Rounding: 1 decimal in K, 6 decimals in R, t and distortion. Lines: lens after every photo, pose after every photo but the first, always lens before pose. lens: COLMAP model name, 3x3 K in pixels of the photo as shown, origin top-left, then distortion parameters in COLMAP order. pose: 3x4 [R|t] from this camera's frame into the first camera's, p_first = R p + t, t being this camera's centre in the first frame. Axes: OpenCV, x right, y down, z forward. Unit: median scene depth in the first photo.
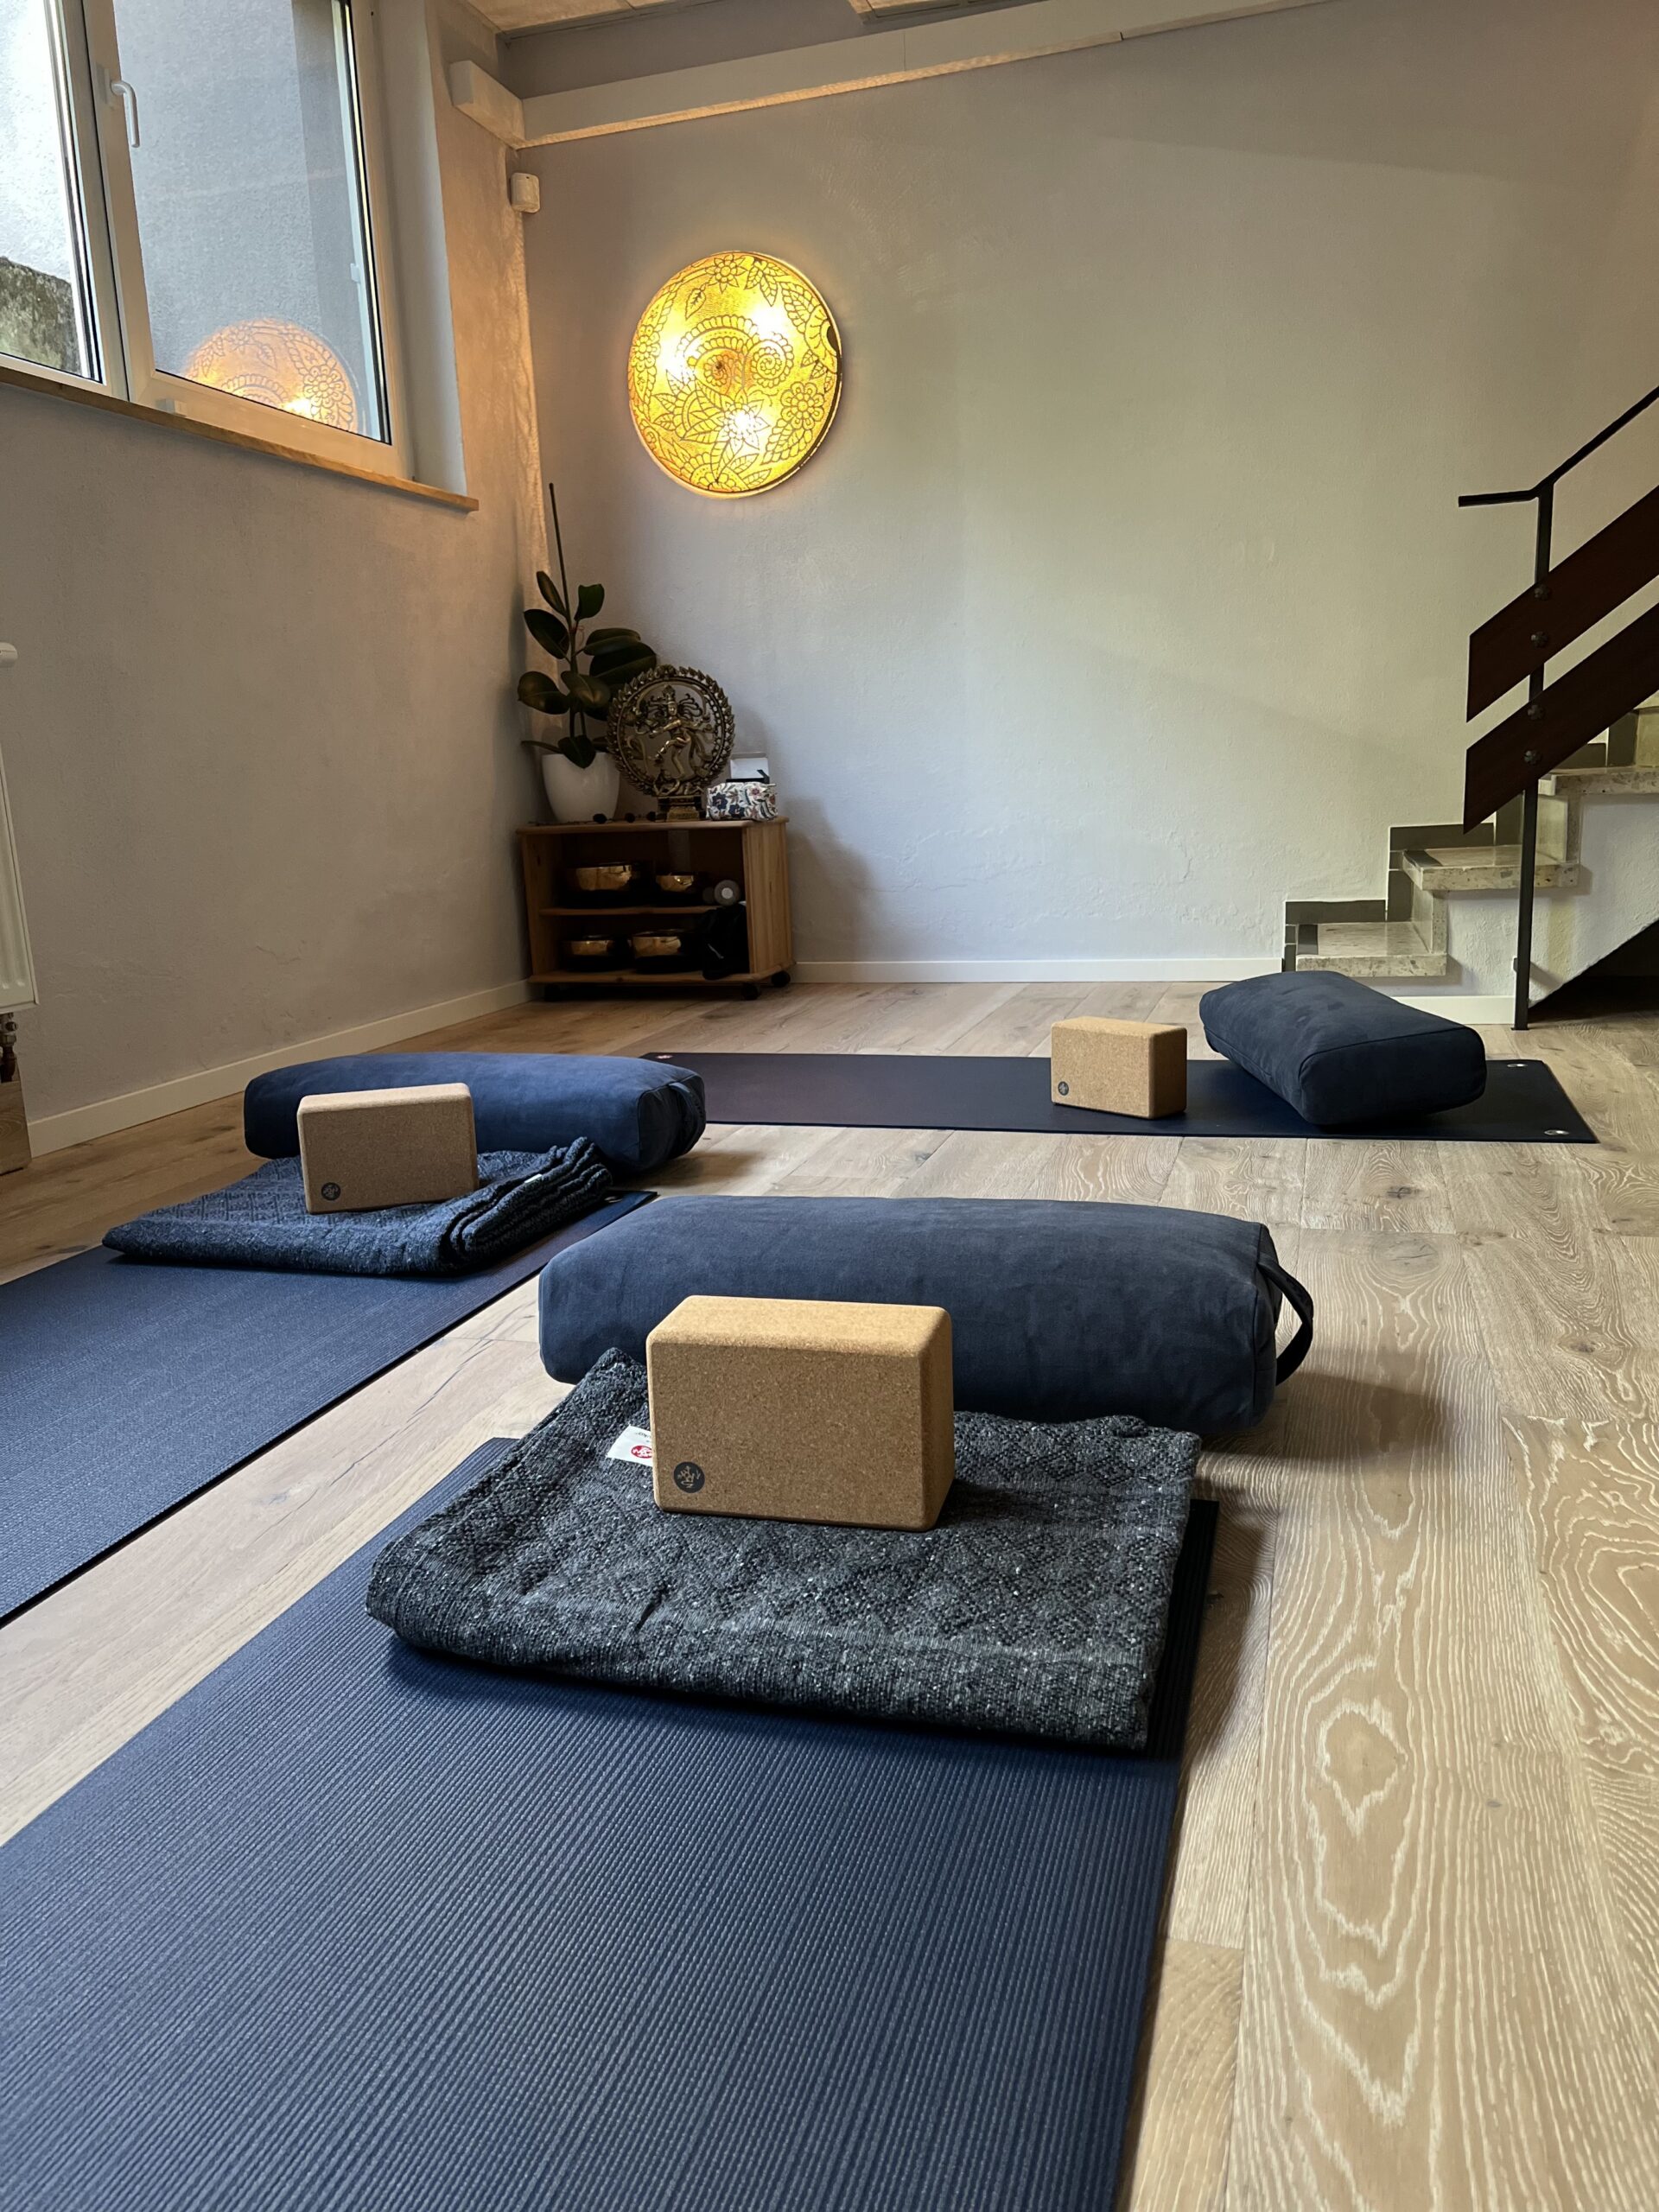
lens RADIAL K [[1660.7, 0, 835.0], [0, 1660.7, 1133.9], [0, 0, 1]] dist [0.052388, -0.073472]
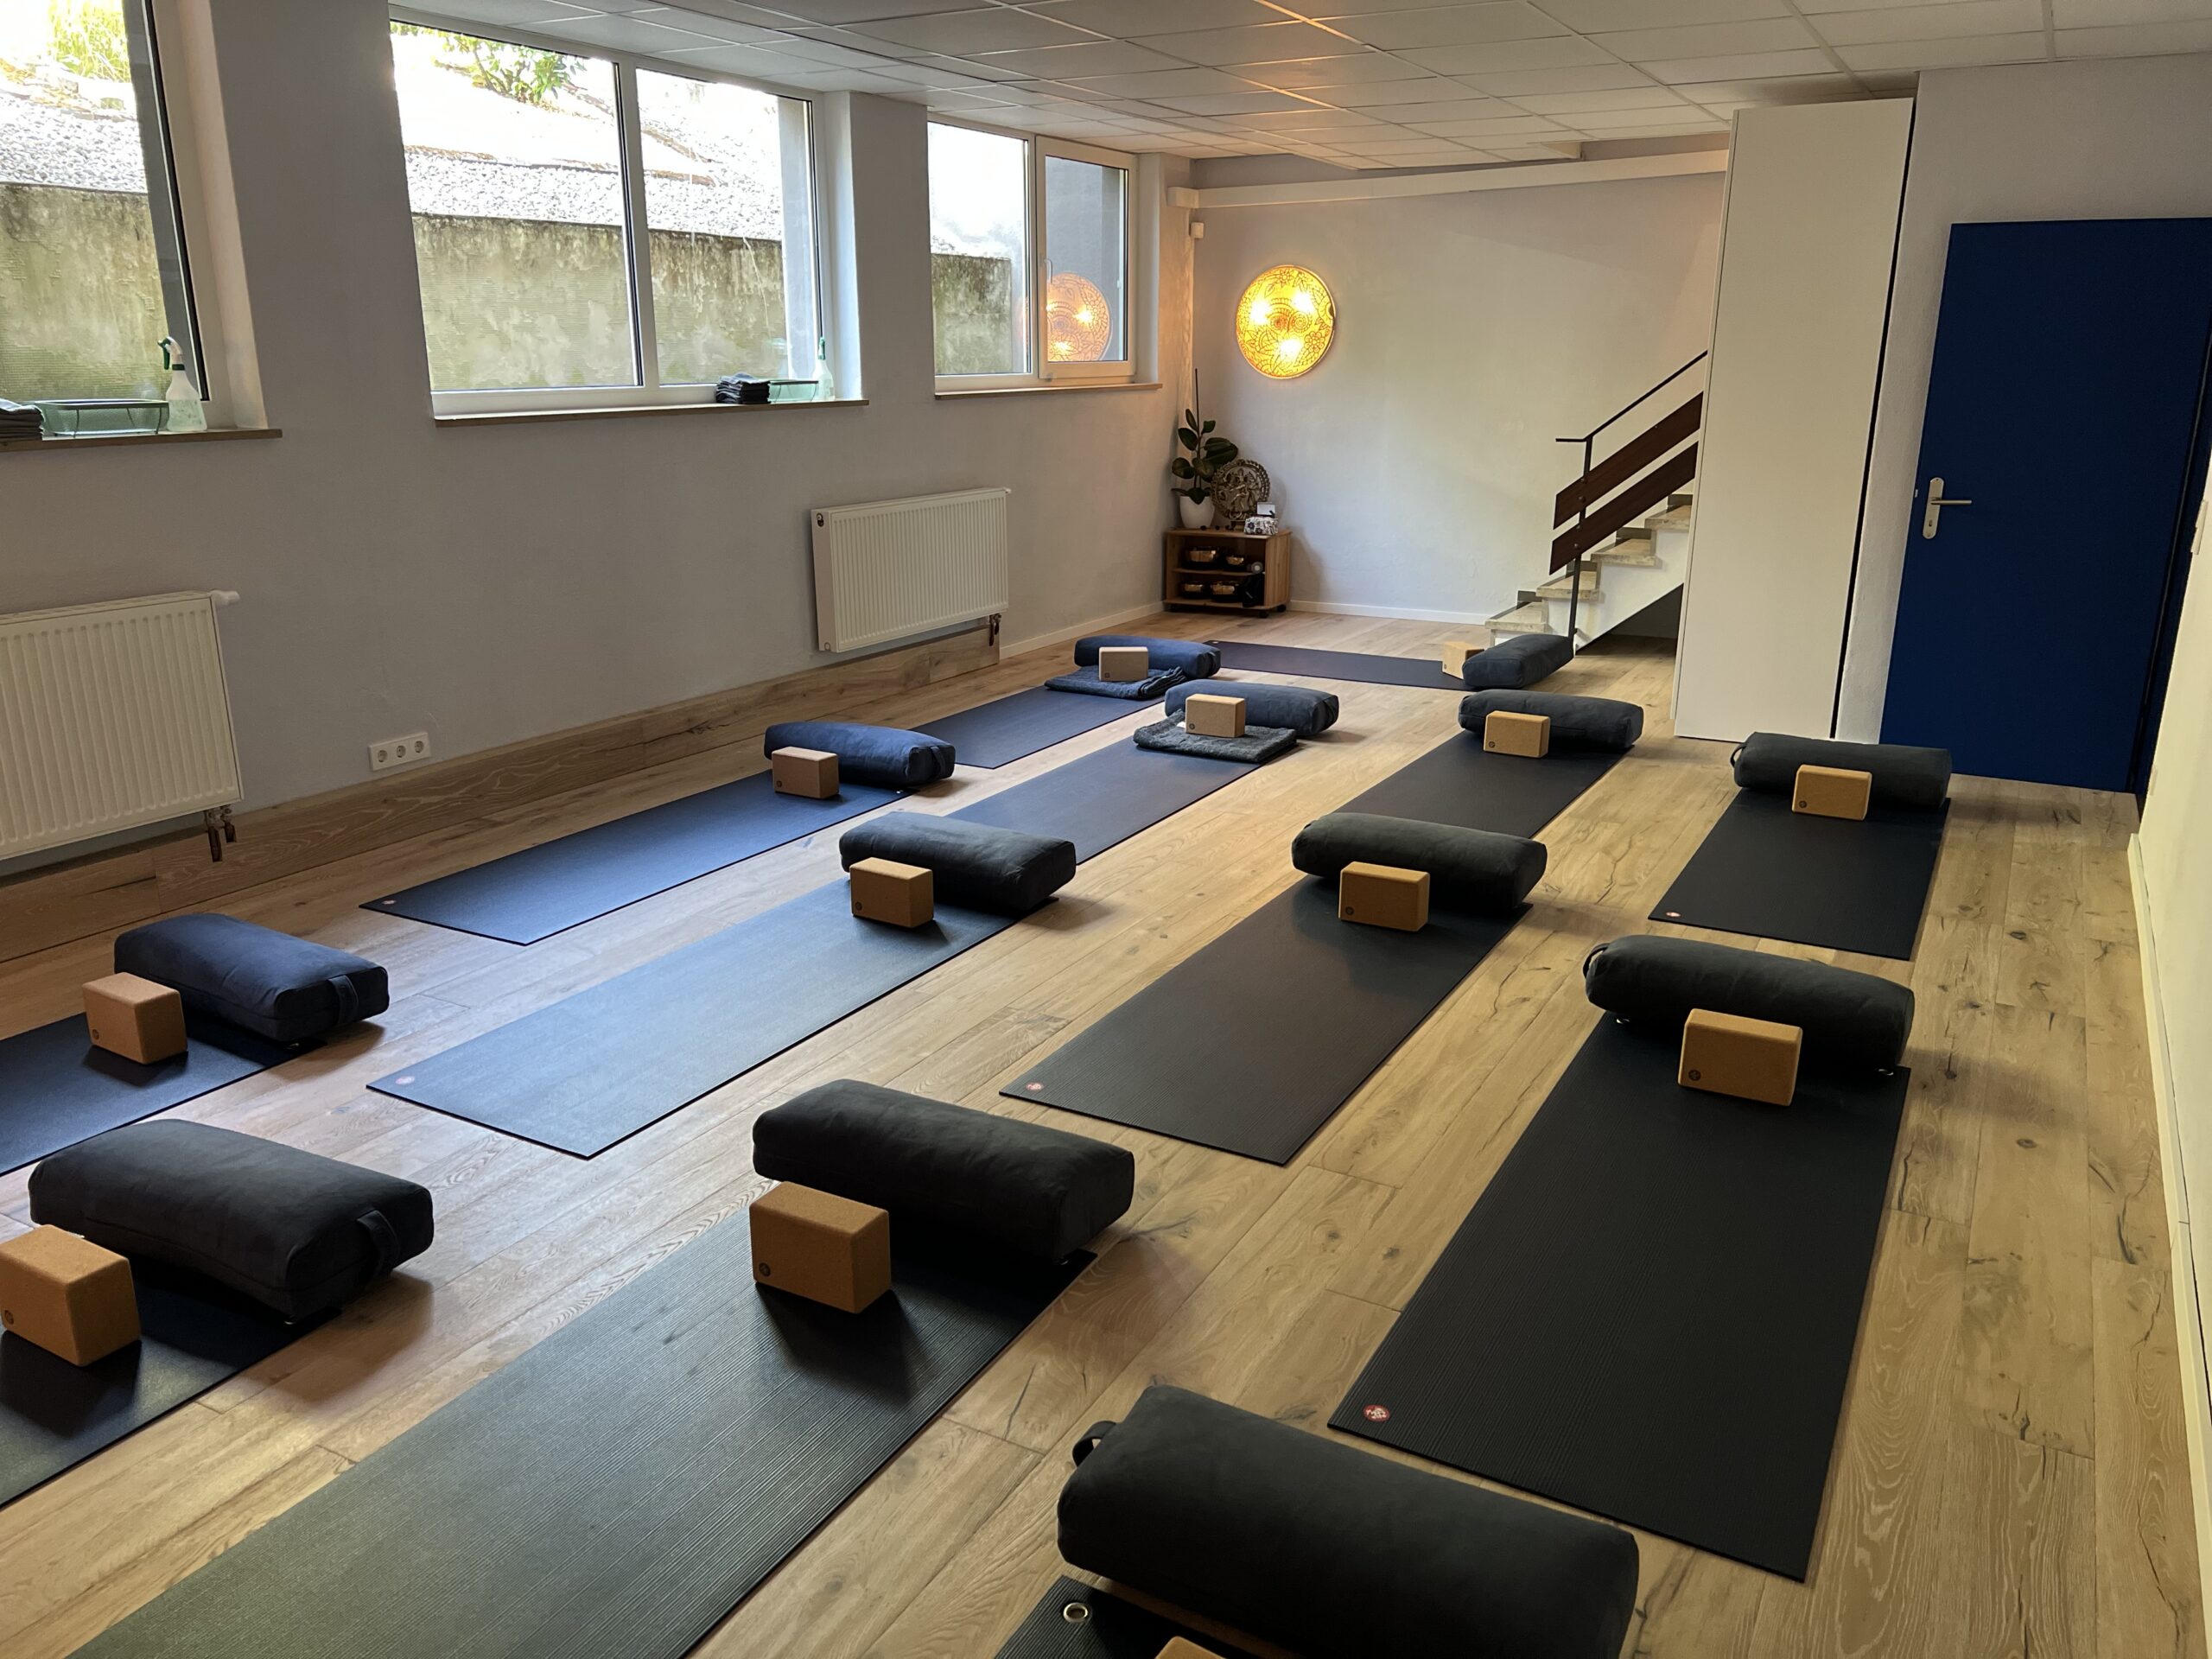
lens RADIAL K [[1660.7, 0, 1077.9], [0, 1660.7, 859.1], [0, 0, 1]] dist [0.052388, -0.073472]
pose [[0.972732, 0.103875, -0.207369, 0.195187], [-0.084712, 0.991449, 0.099263, 0.036866], [0.215907, -0.078989, 0.973214, -1.186665]]
